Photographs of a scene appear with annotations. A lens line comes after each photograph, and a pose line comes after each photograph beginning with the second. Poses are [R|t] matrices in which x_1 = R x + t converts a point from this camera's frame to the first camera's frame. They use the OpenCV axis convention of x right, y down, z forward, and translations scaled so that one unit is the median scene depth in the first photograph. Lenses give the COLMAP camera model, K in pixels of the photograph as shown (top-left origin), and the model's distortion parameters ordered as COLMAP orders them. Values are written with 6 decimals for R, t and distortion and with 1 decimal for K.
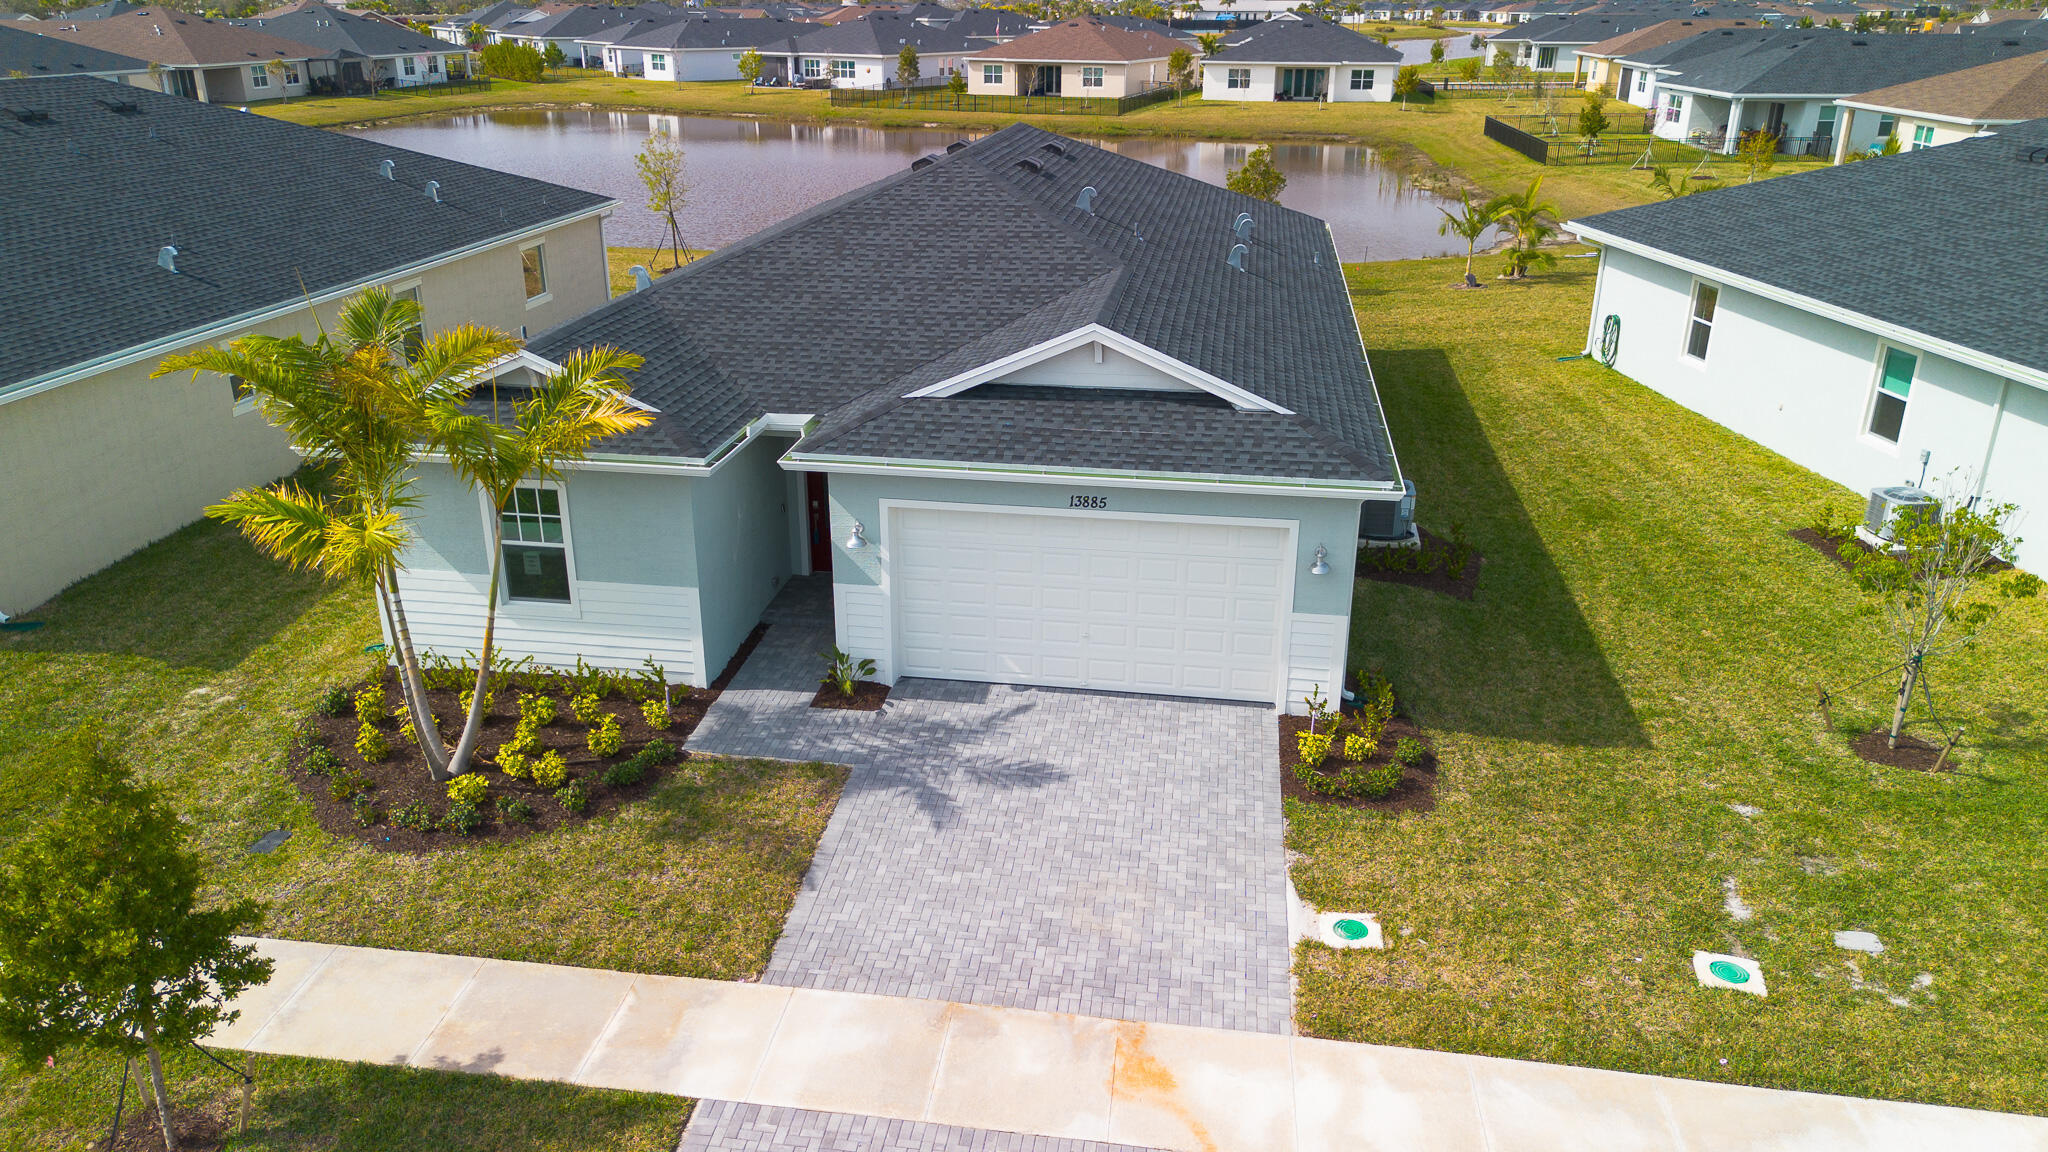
lens RADIAL K [[1455.9, 0, 1024.0], [0, 1455.9, 576.0], [0, 0, 1]] dist [0.057729, -0.045237]
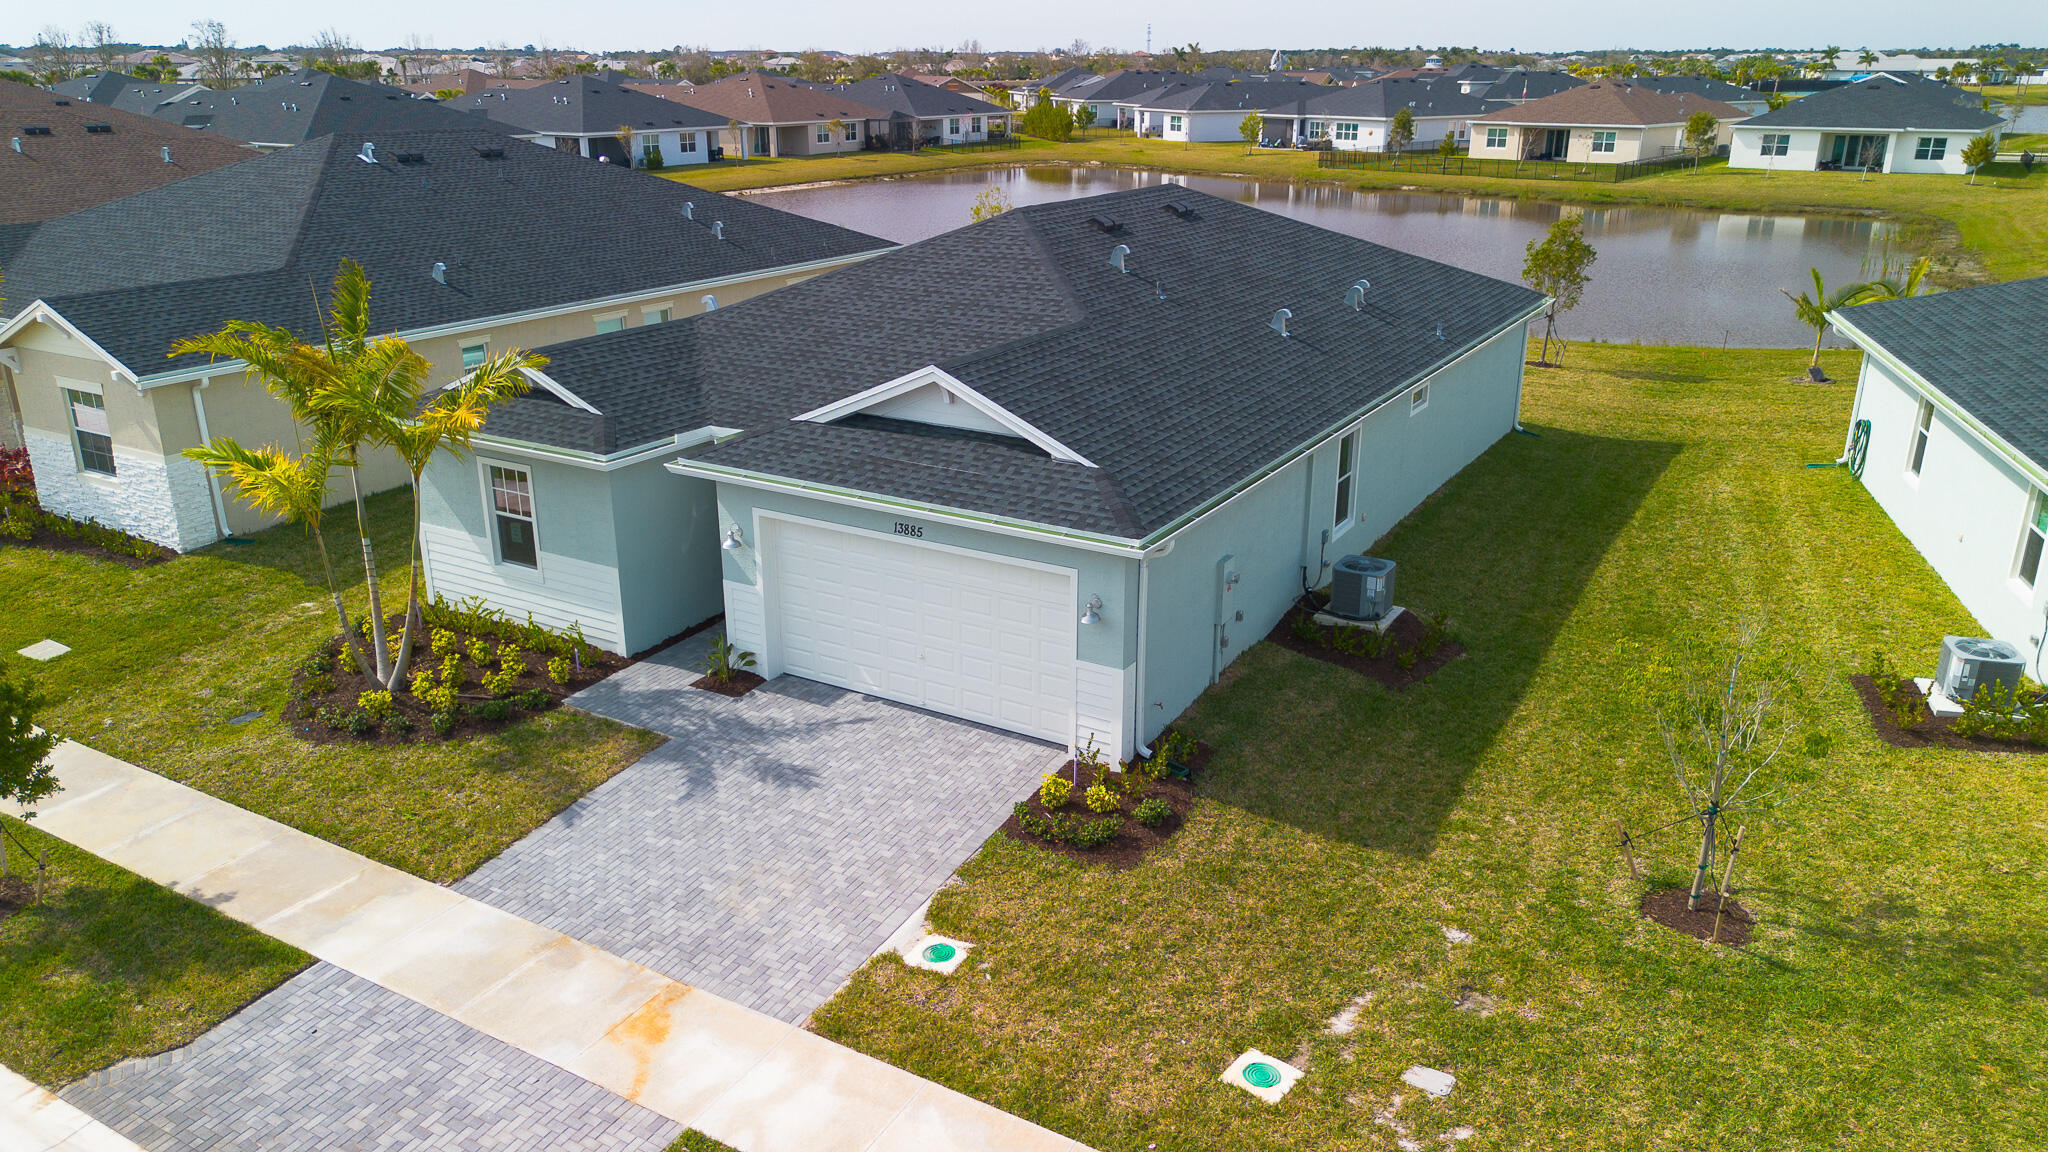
lens RADIAL K [[1455.9, 0, 1024.0], [0, 1455.9, 576.0], [0, 0, 1]] dist [0.057729, -0.045237]
pose [[0.928069, 0.122228, -0.351778, 0.475751], [-0.135378, 0.990710, -0.012928, -0.014245], [0.346929, 0.059621, 0.935994, 0.027765]]
